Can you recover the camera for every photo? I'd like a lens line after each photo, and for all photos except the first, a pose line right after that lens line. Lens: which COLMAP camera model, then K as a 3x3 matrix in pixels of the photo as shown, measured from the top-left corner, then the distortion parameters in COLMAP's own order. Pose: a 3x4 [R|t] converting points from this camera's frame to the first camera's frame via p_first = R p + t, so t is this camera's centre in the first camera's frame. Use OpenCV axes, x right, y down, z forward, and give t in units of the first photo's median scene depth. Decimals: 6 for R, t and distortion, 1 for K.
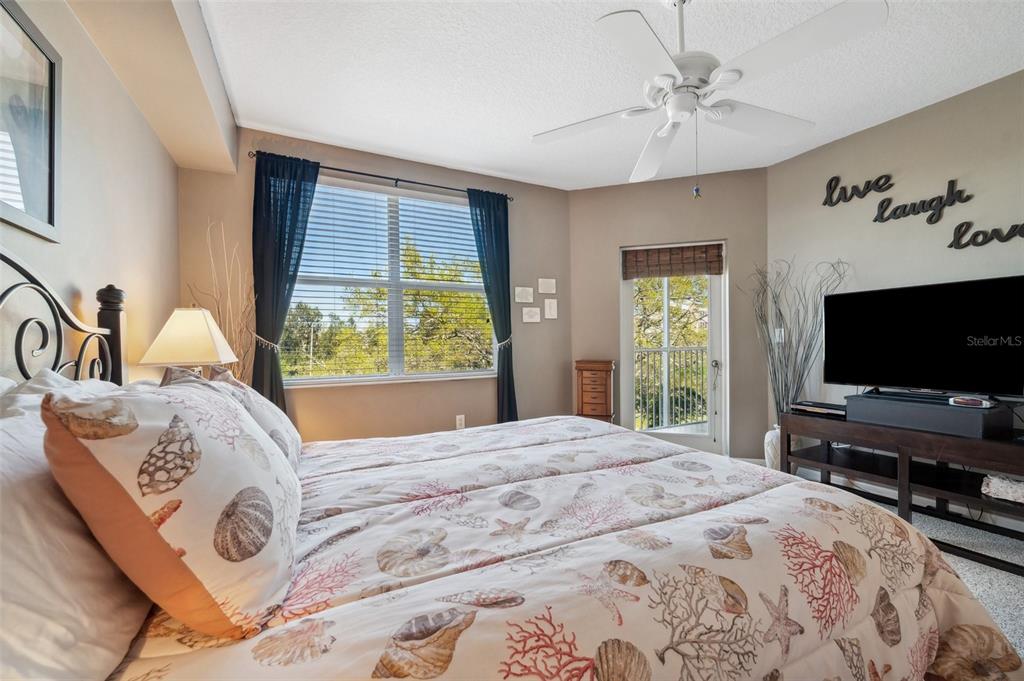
lens RADIAL K [[411.0, 0, 506.8], [0, 411.0, 337.6], [0, 0, 1]] dist [-0.001293, -0.001033]
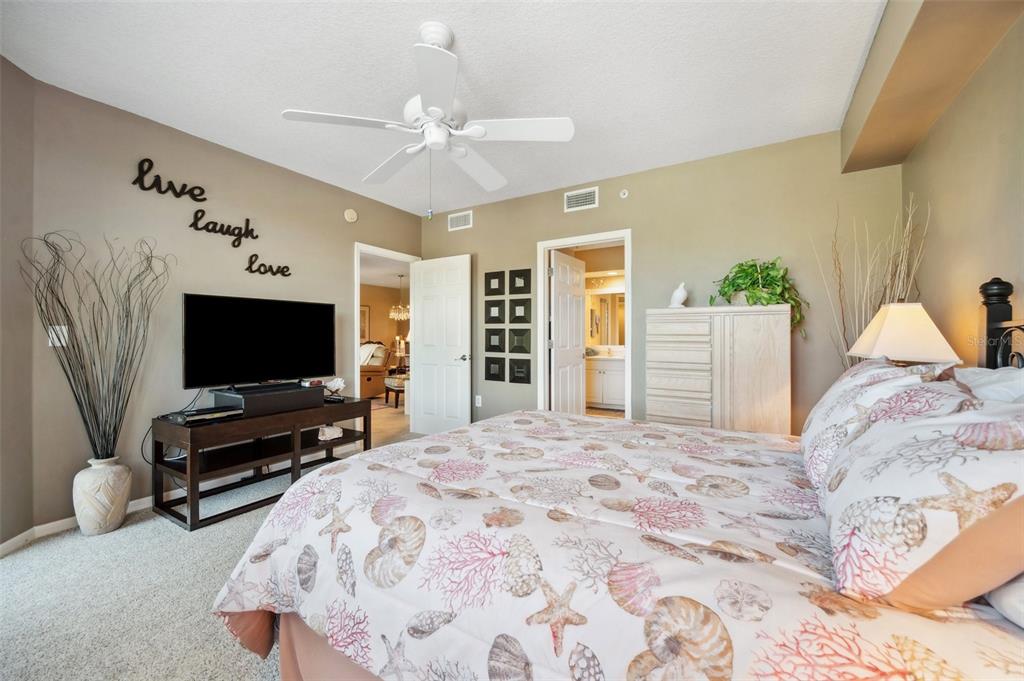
lens RADIAL K [[411.0, 0, 504.9], [0, 411.0, 340.9], [0, 0, 1]] dist [-0.001293, -0.001033]
pose [[-0.523152, 0.014325, 0.852119, -0.423188], [0.008577, 0.999897, -0.011544, 0.021524], [-0.852196, 0.001269, -0.523221, 0.968462]]
